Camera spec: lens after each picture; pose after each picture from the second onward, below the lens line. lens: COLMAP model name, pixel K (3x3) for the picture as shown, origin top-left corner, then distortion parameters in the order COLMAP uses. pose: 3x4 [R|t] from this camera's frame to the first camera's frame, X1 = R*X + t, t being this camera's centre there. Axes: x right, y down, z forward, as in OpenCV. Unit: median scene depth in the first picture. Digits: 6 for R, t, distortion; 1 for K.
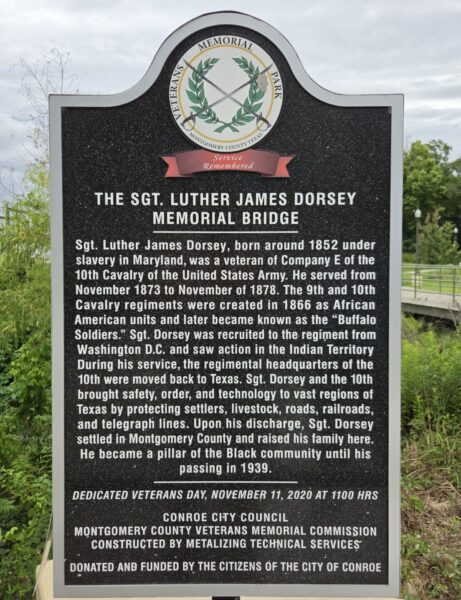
lens RADIAL K [[430.2, 0, 230.6], [0, 430.2, 300.5], [0, 0, 1]] dist [0.037912, -0.003778]
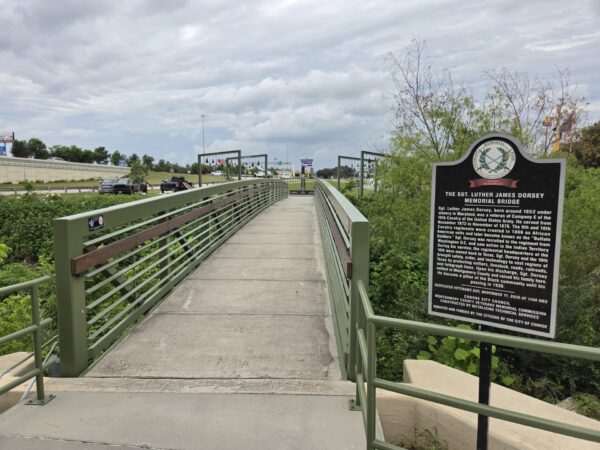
lens RADIAL K [[401.0, 0, 299.7], [0, 401.0, 223.9], [0, 0, 1]] dist [0.028841, -0.000894]
pose [[0.829185, 0.066108, -0.555051, 0.440606], [0.005629, 0.991944, 0.126552, -0.389019], [0.558946, -0.108060, 0.822133, -1.995864]]
